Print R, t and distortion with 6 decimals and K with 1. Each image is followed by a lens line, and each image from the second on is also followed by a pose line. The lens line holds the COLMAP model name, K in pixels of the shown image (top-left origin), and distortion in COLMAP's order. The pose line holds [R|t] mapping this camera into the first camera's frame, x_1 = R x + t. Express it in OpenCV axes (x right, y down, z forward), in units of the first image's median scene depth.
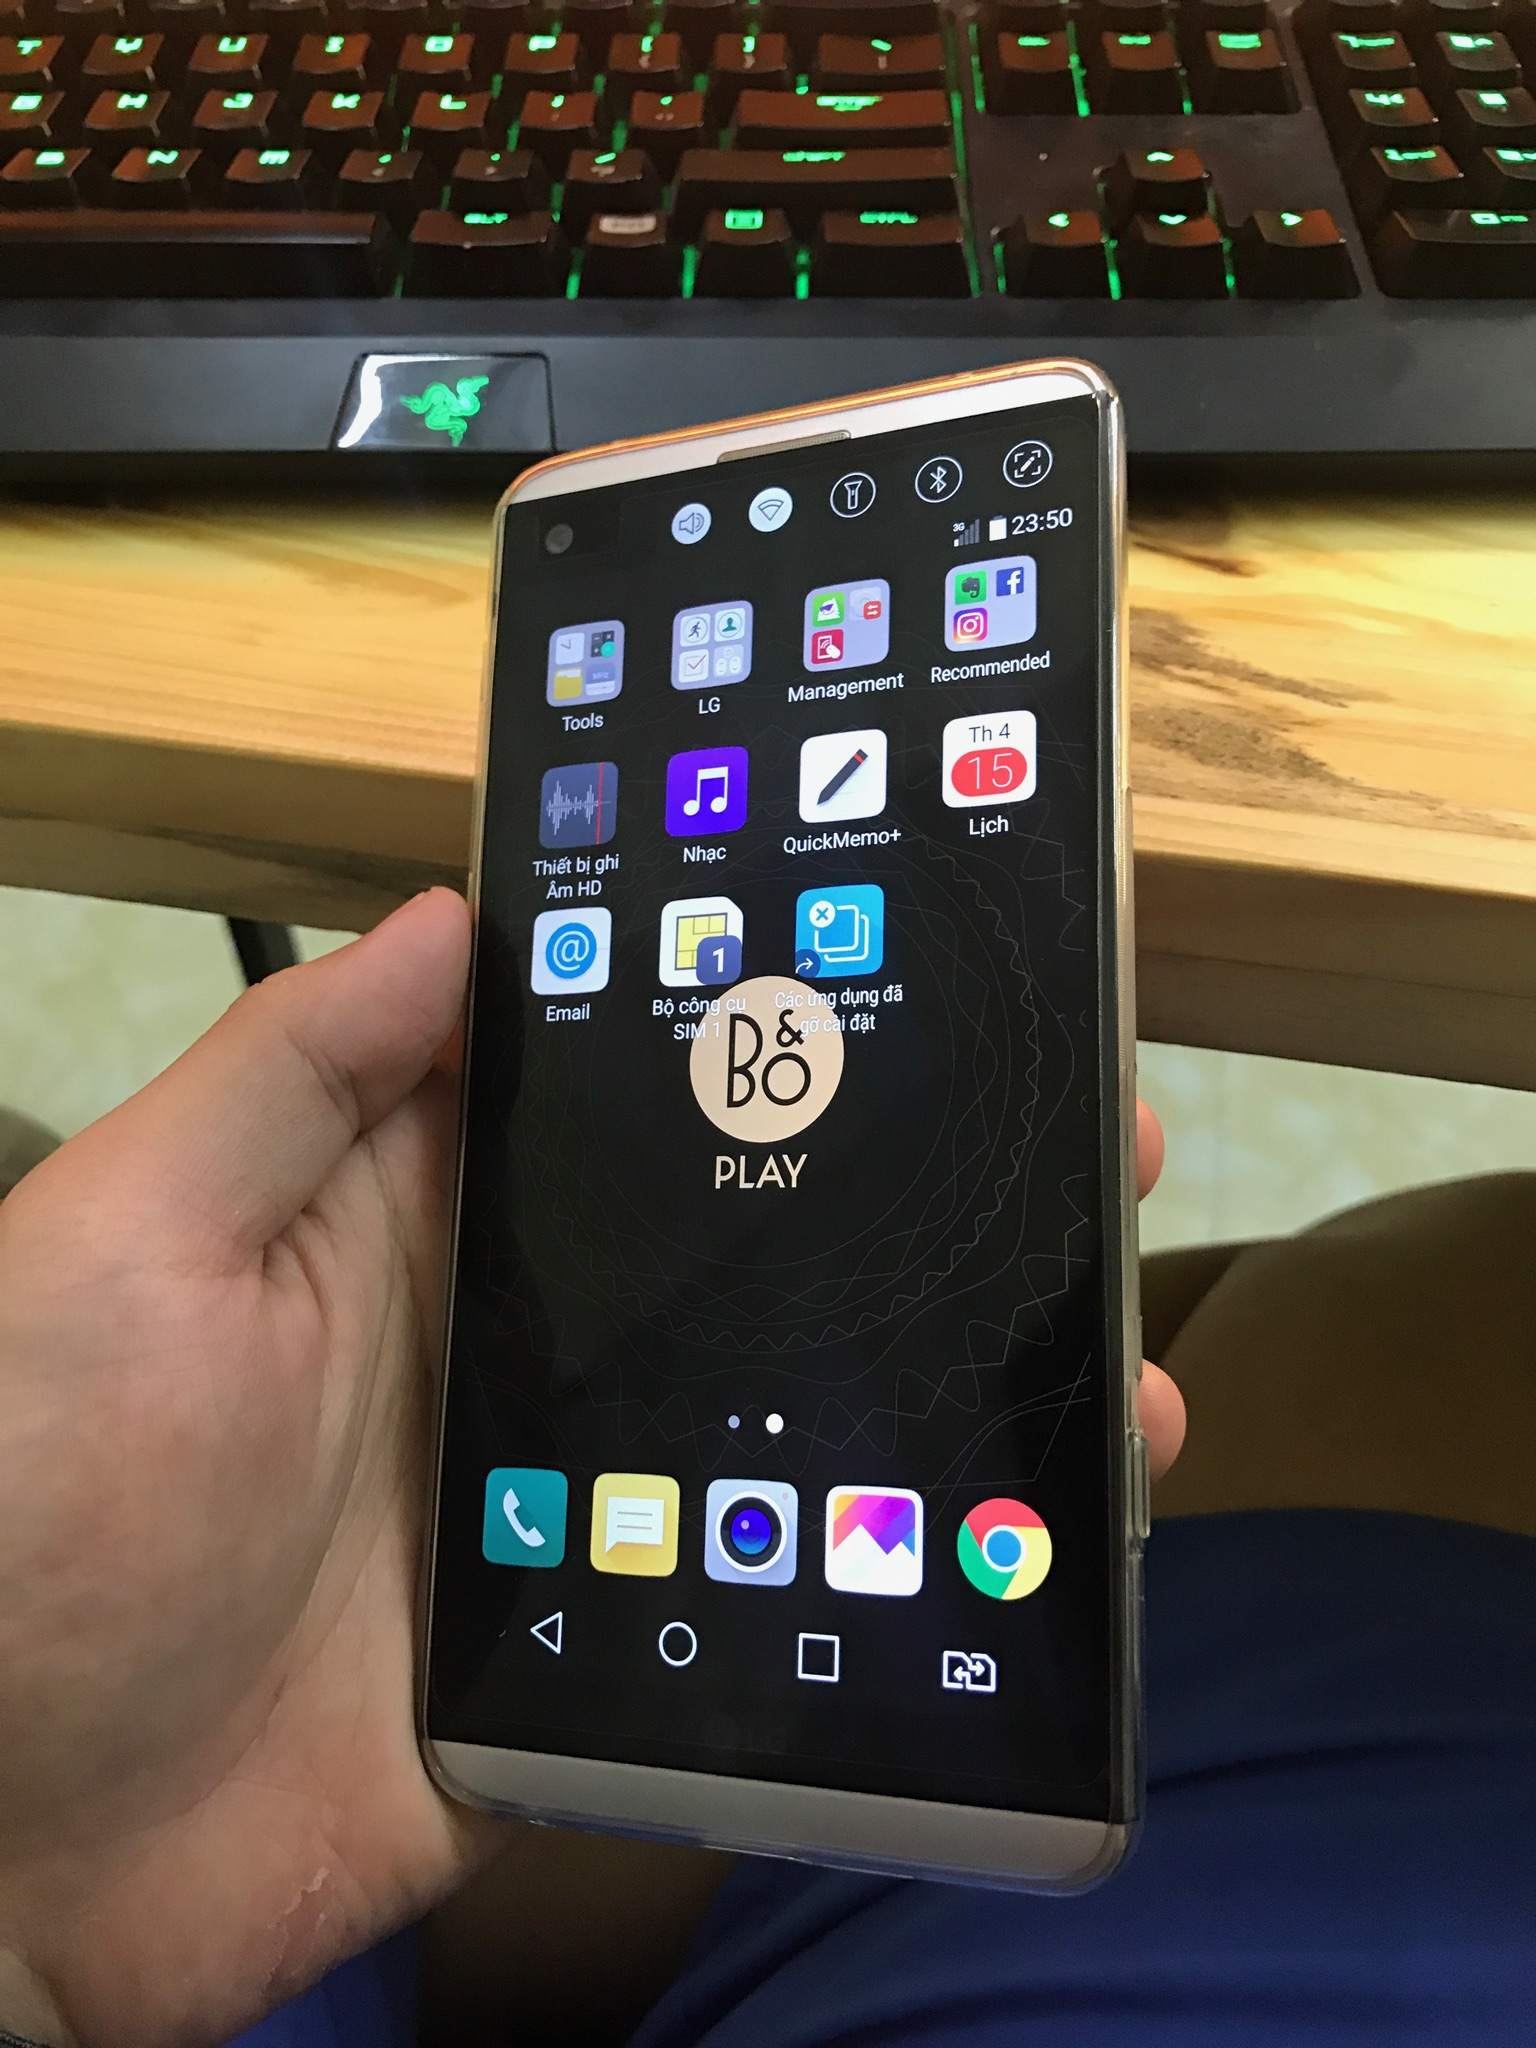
lens RADIAL K [[1701.9, 0, 771.7], [0, 1701.9, 1017.2], [0, 0, 1]] dist [-0.021912, 0.023718]
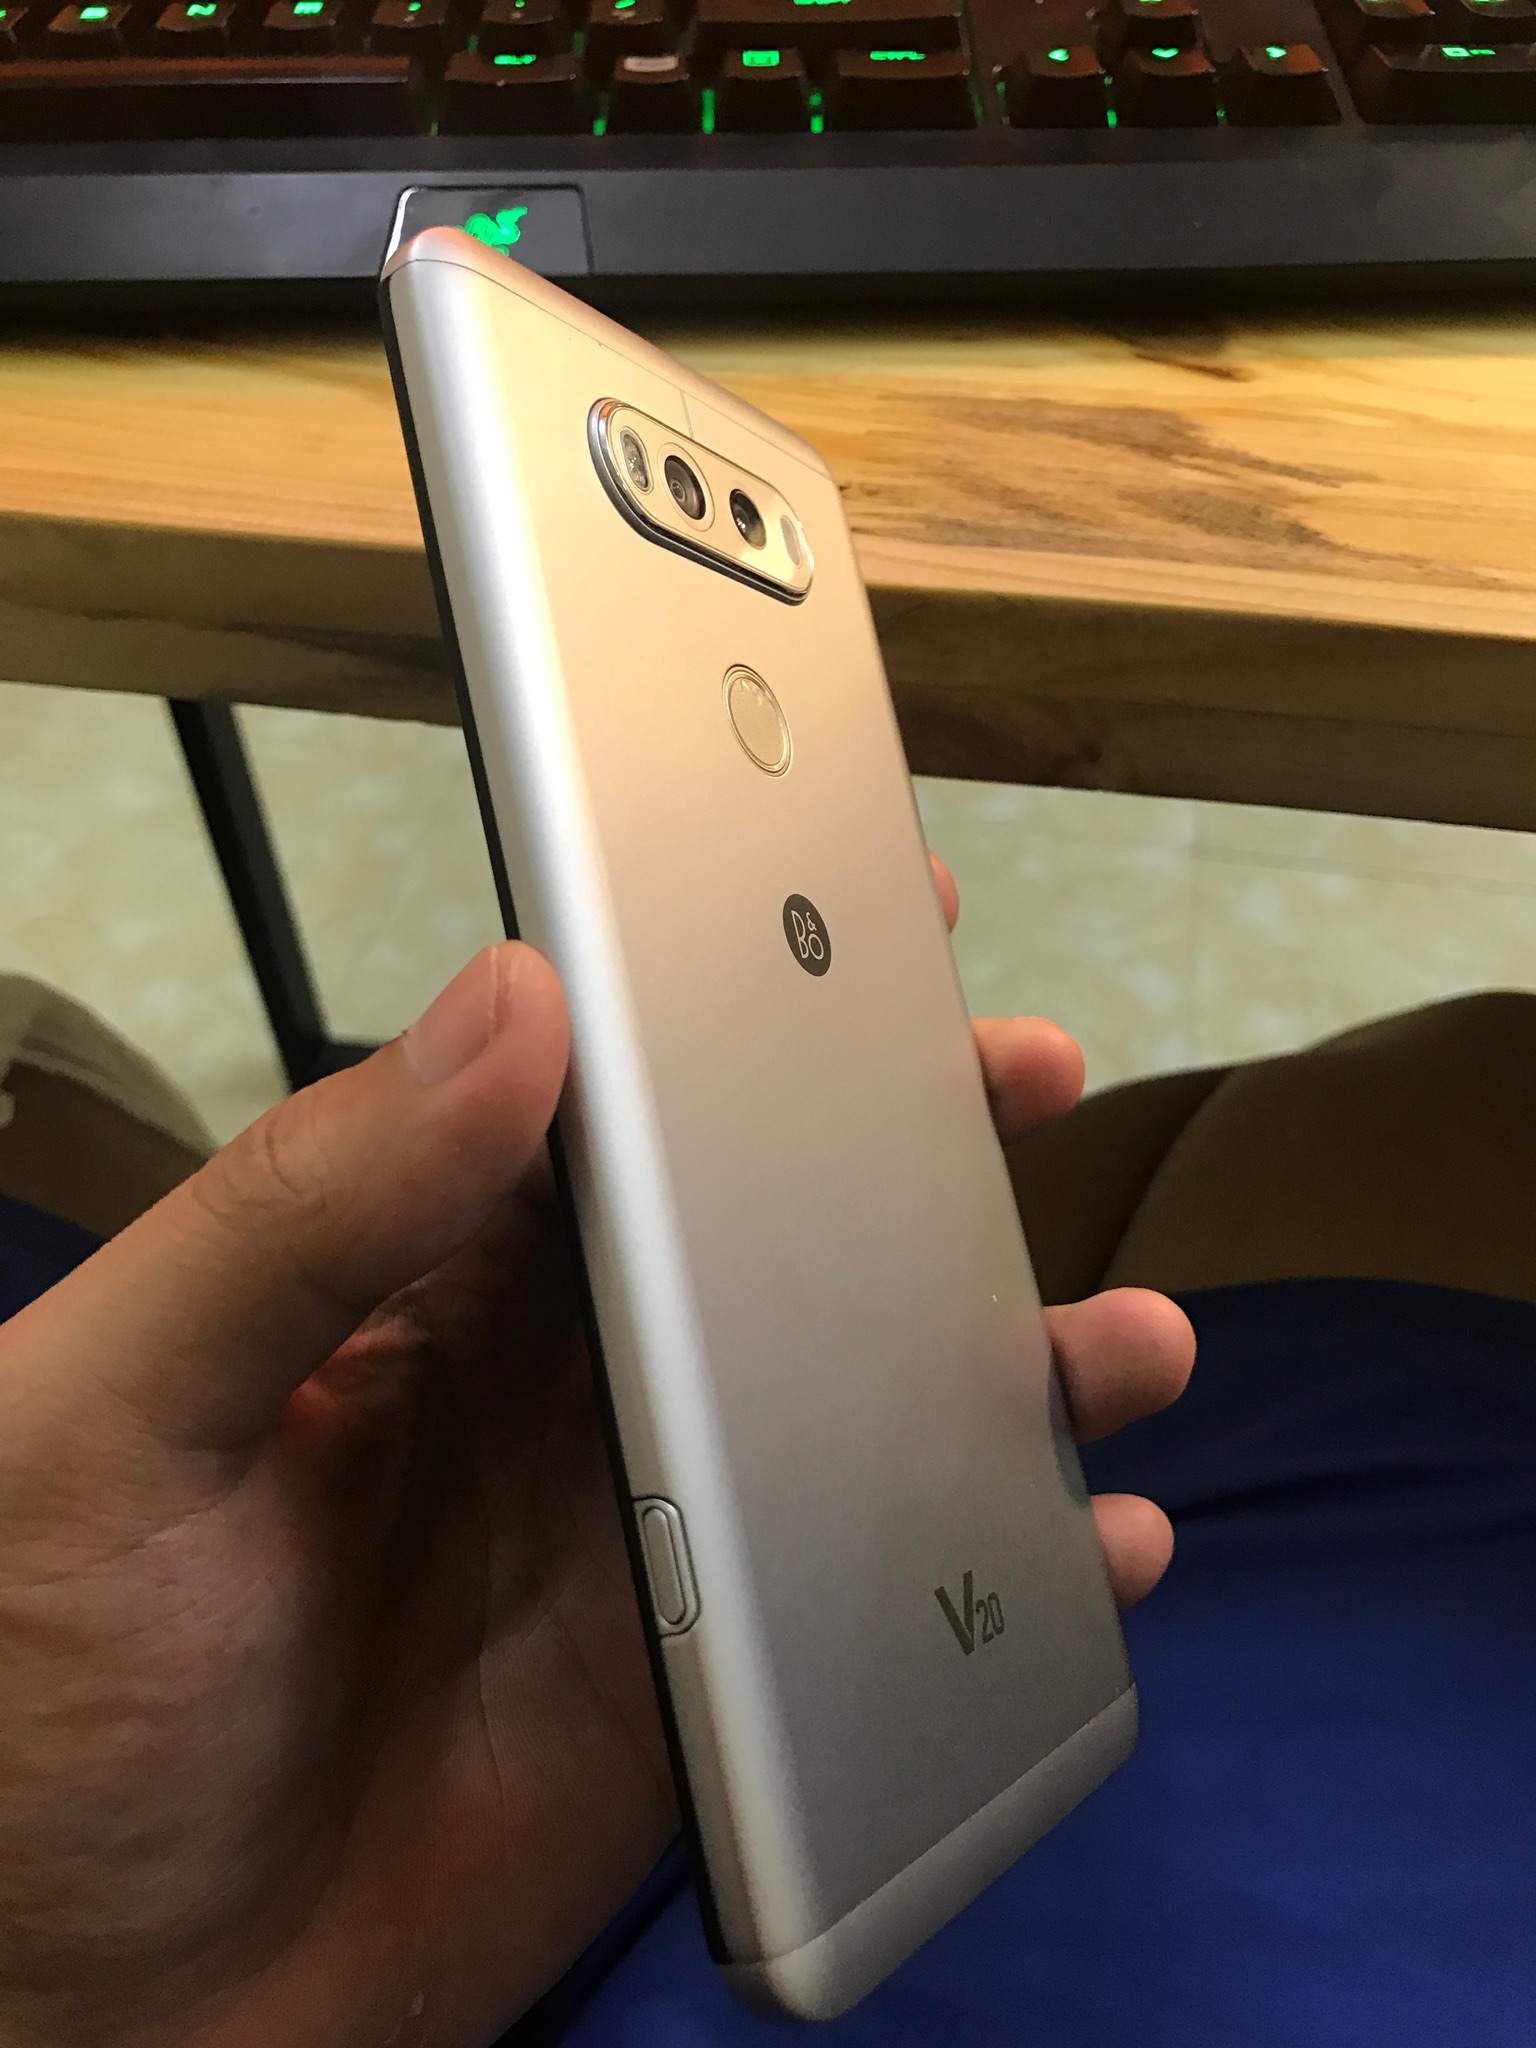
lens RADIAL K [[1701.9, 0, 766.4], [0, 1701.9, 1033.5], [0, 0, 1]] dist [-0.021912, 0.023718]
pose [[0.999584, -0.021267, 0.019492, -0.048706], [0.020652, 0.999298, 0.031256, 0.108803], [-0.020143, -0.030840, 0.999321, -0.076351]]
